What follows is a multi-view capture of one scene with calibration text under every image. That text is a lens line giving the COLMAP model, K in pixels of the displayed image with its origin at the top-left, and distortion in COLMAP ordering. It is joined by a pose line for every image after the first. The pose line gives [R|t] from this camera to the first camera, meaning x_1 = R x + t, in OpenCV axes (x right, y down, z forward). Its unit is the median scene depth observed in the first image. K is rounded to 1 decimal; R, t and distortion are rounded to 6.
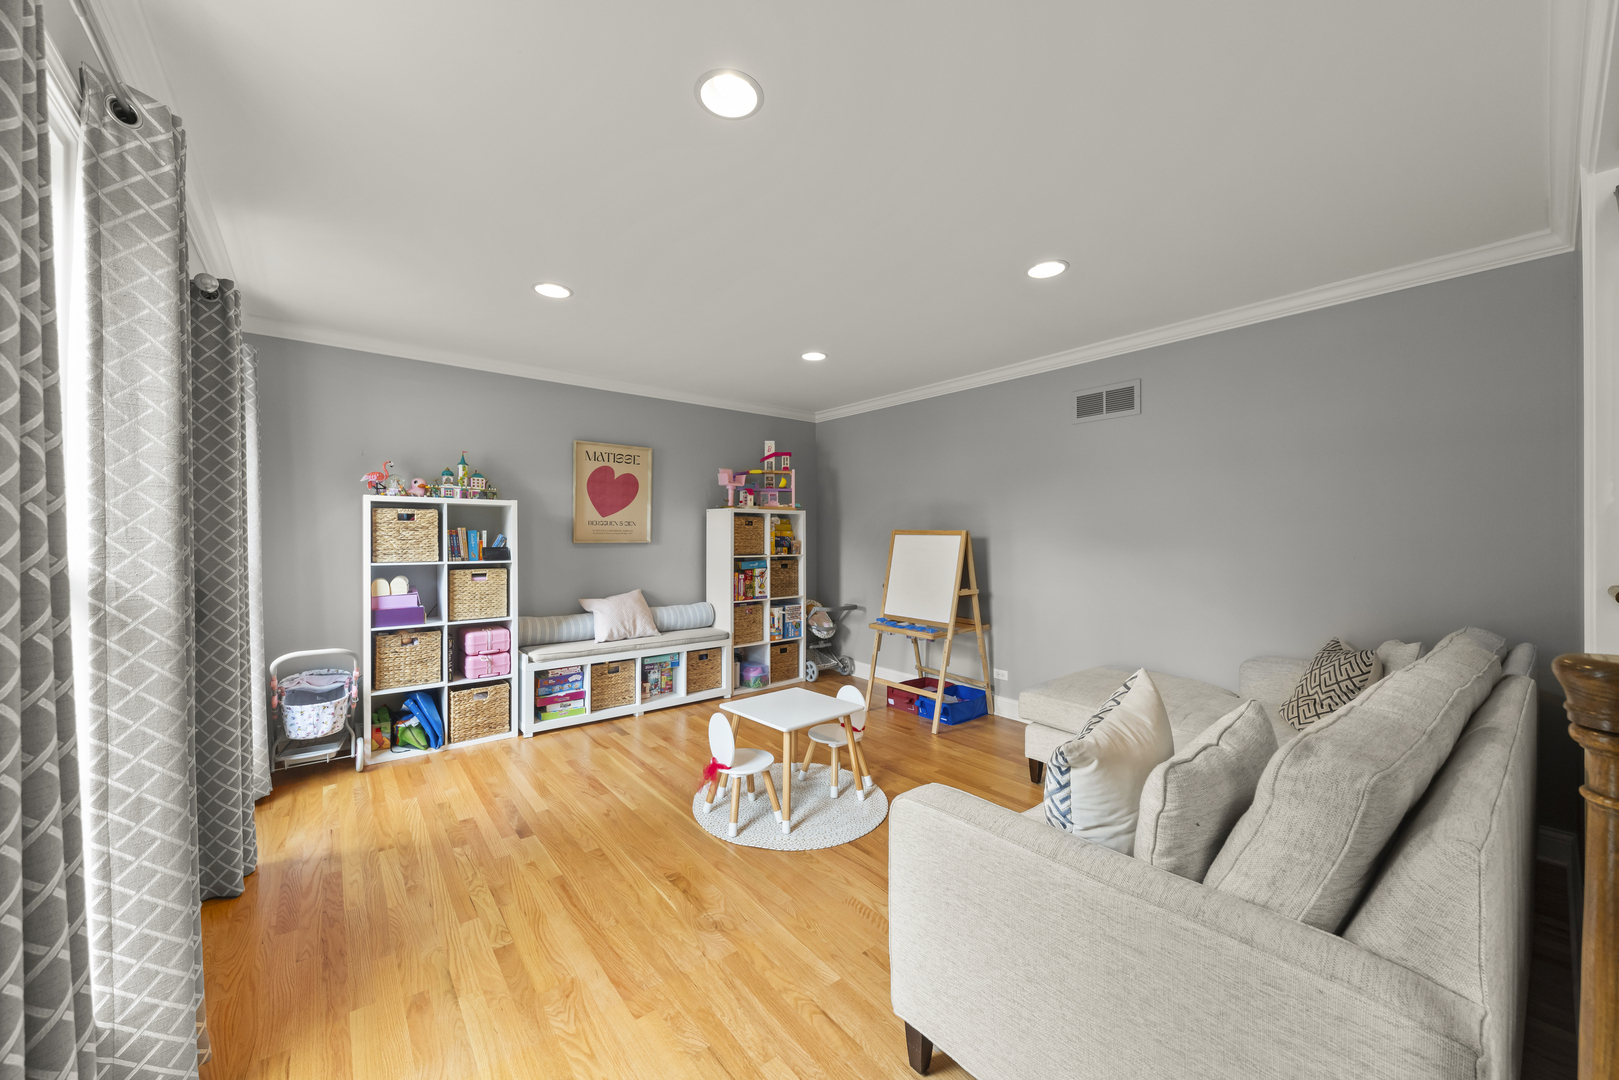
lens RADIAL K [[589.1, 0, 804.8], [0, 589.1, 542.1], [0, 0, 1]] dist [-0.003792, -0.000672]
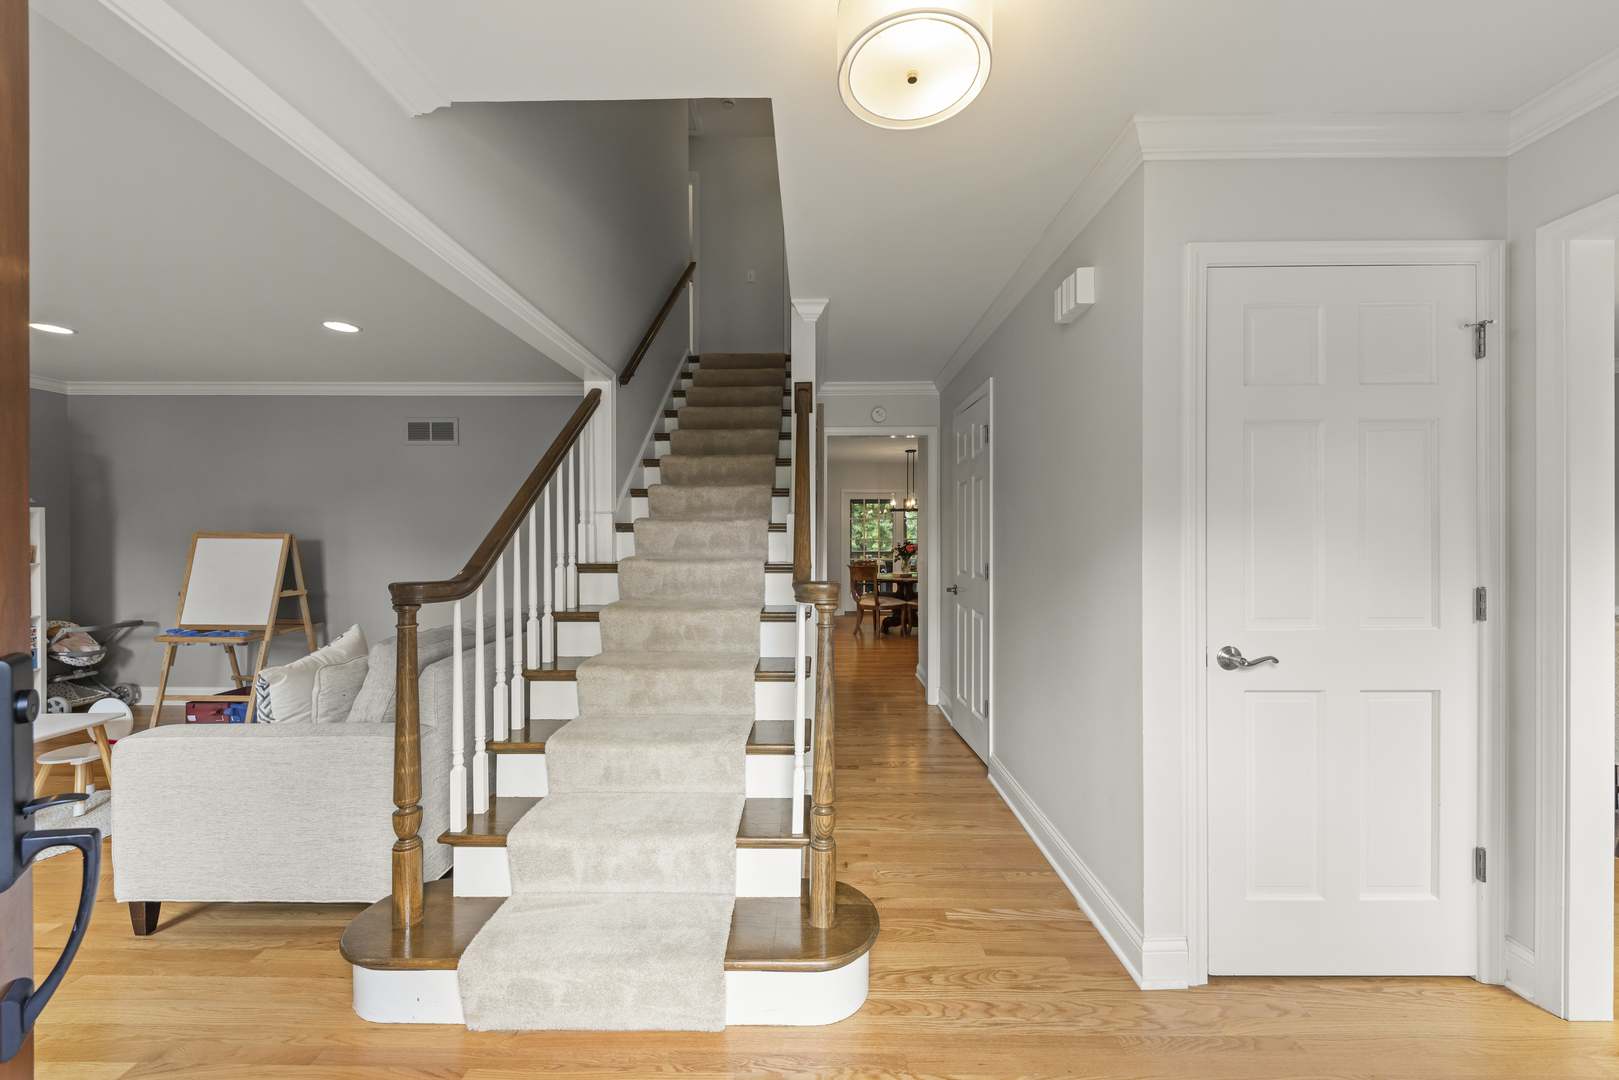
lens RADIAL K [[589.1, 0, 814.2], [0, 589.1, 539.3], [0, 0, 1]] dist [-0.003792, -0.000672]
pose [[0.620459, -0.004423, 0.784227, 0.032469], [0.008003, 0.999968, -0.000691, -0.001996], [-0.784198, 0.006705, 0.620474, -0.345004]]
